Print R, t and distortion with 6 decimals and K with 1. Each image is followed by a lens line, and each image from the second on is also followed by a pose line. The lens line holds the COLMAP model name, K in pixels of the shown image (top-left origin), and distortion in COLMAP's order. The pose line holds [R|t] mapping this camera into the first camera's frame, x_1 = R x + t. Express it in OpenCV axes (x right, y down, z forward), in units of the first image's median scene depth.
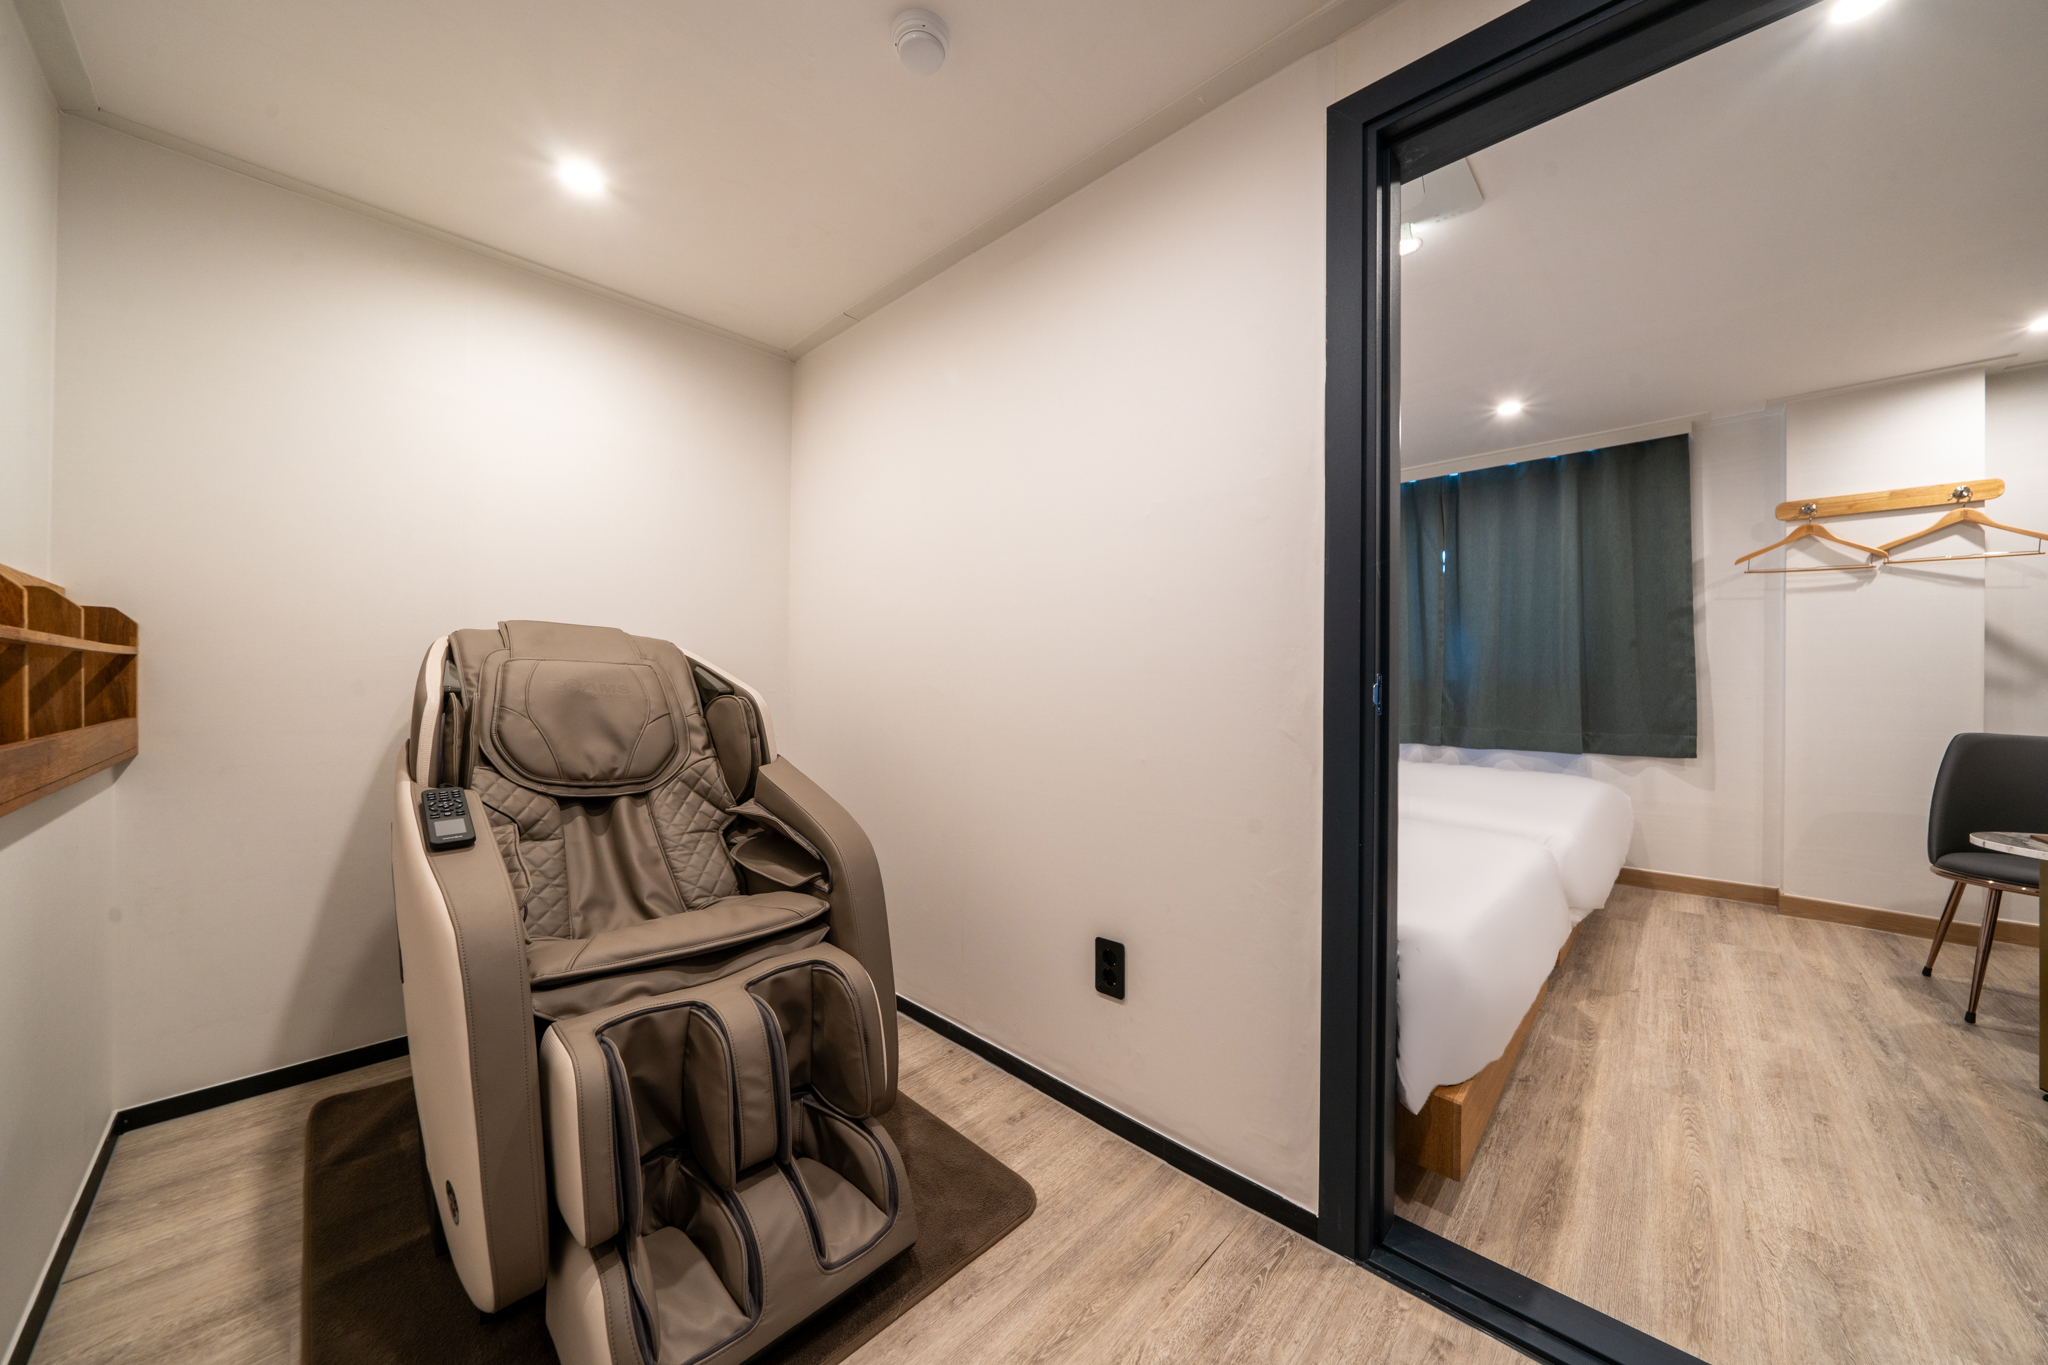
lens RADIAL K [[700.1, 0, 1046.1], [0, 700.1, 678.3], [0, 0, 1]] dist [-0.002769, -0.000130]
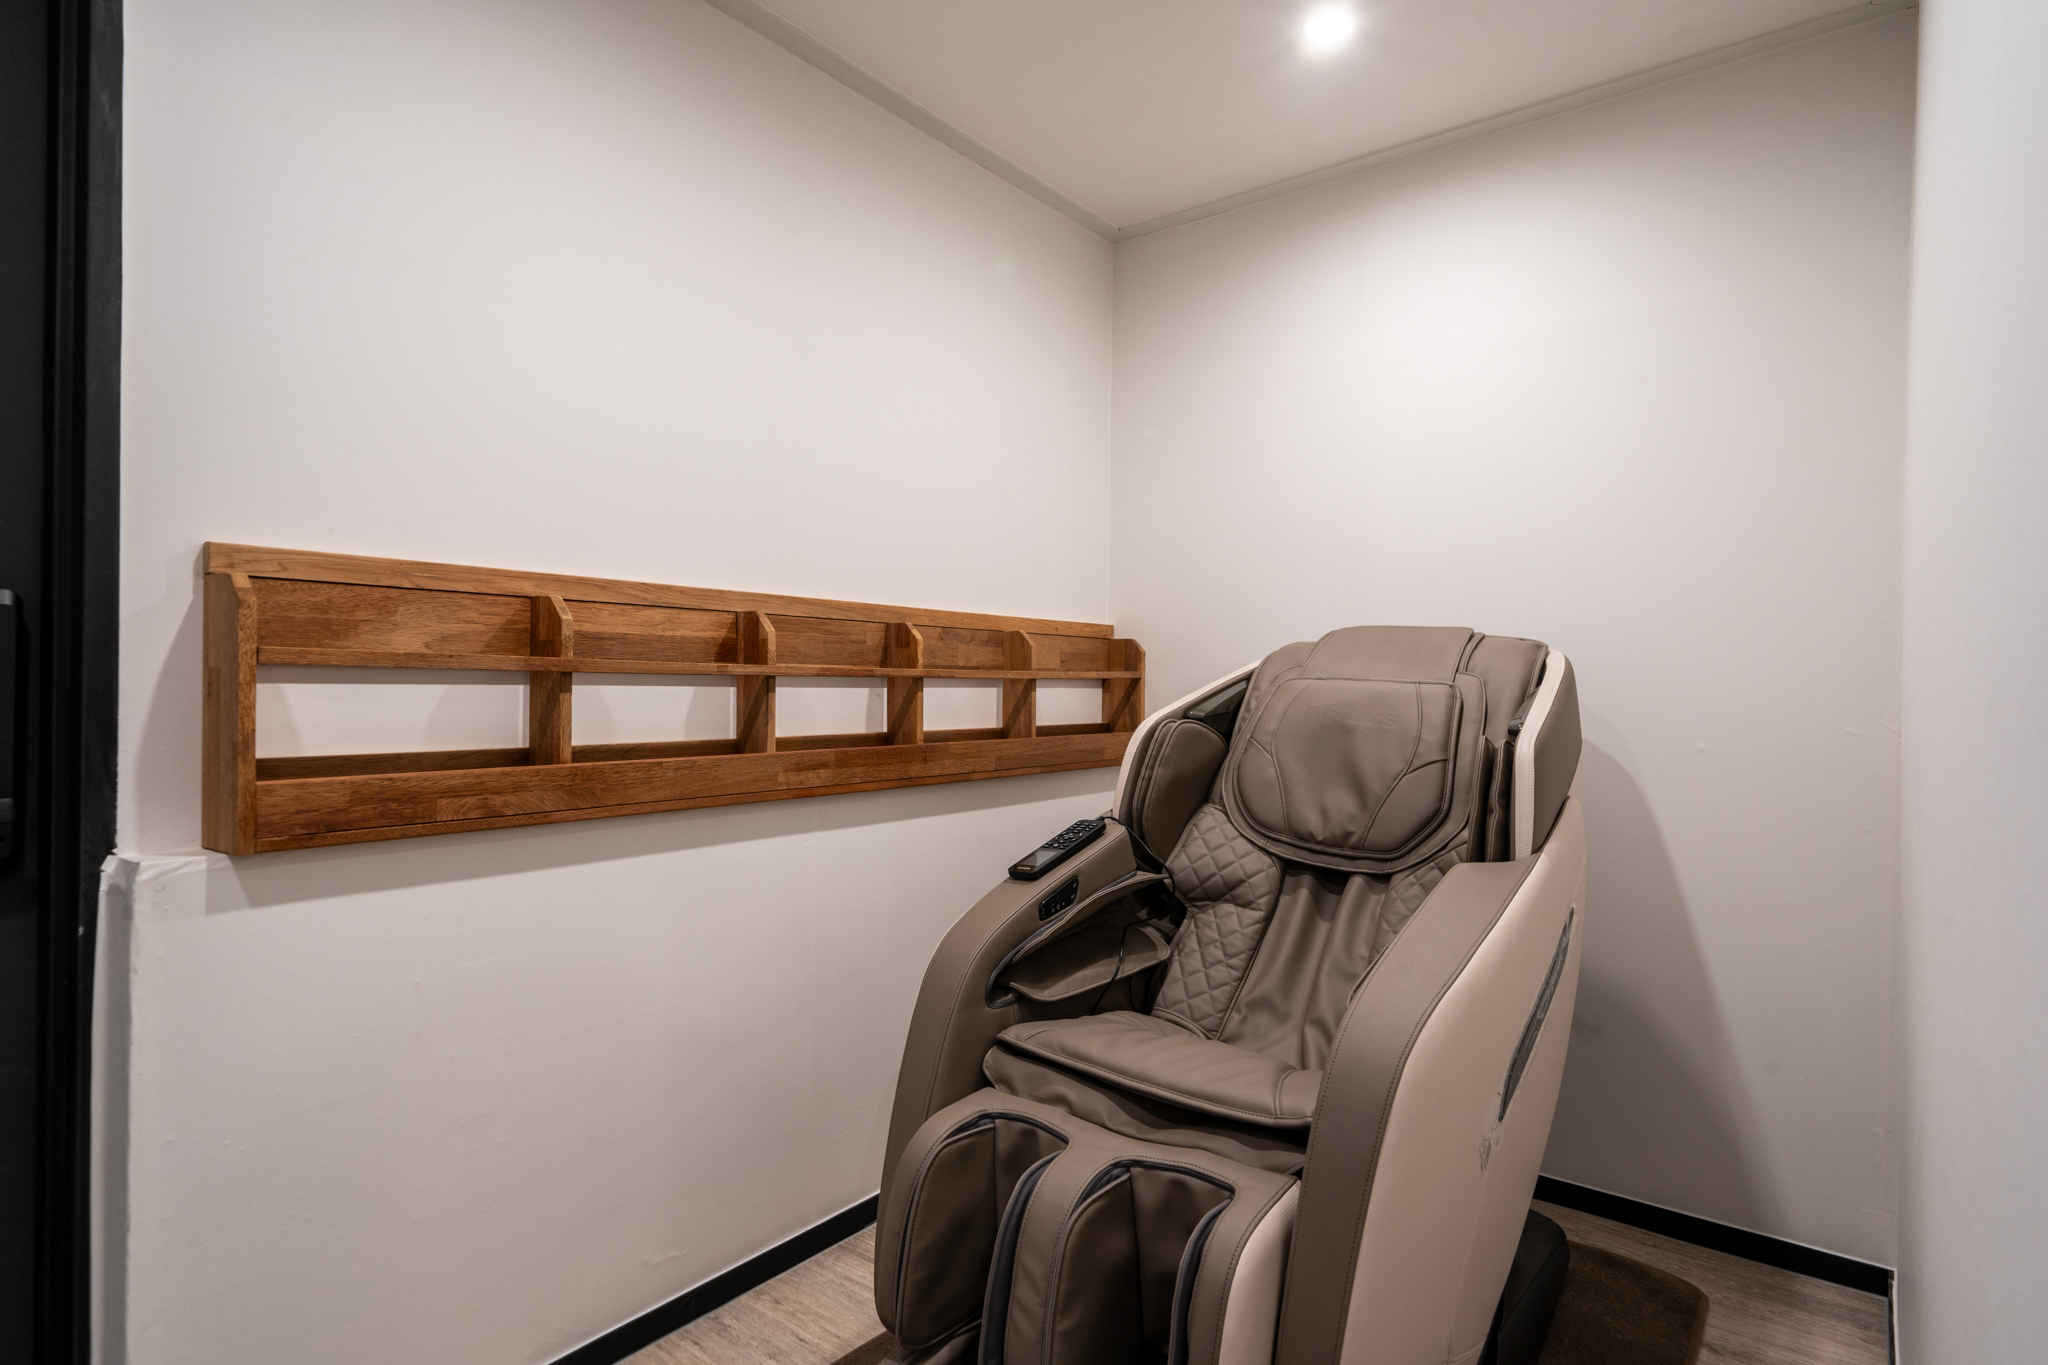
lens RADIAL K [[1072.7, 0, 1024.0], [0, 1072.7, 682.5], [0, 0, 1]] dist [0.004487, 0.000053]
pose [[0.090900, -0.004227, -0.995851, 0.484322], [-0.001539, 0.999989, -0.004385, -0.019554], [0.995859, 0.001931, 0.090893, 0.636920]]
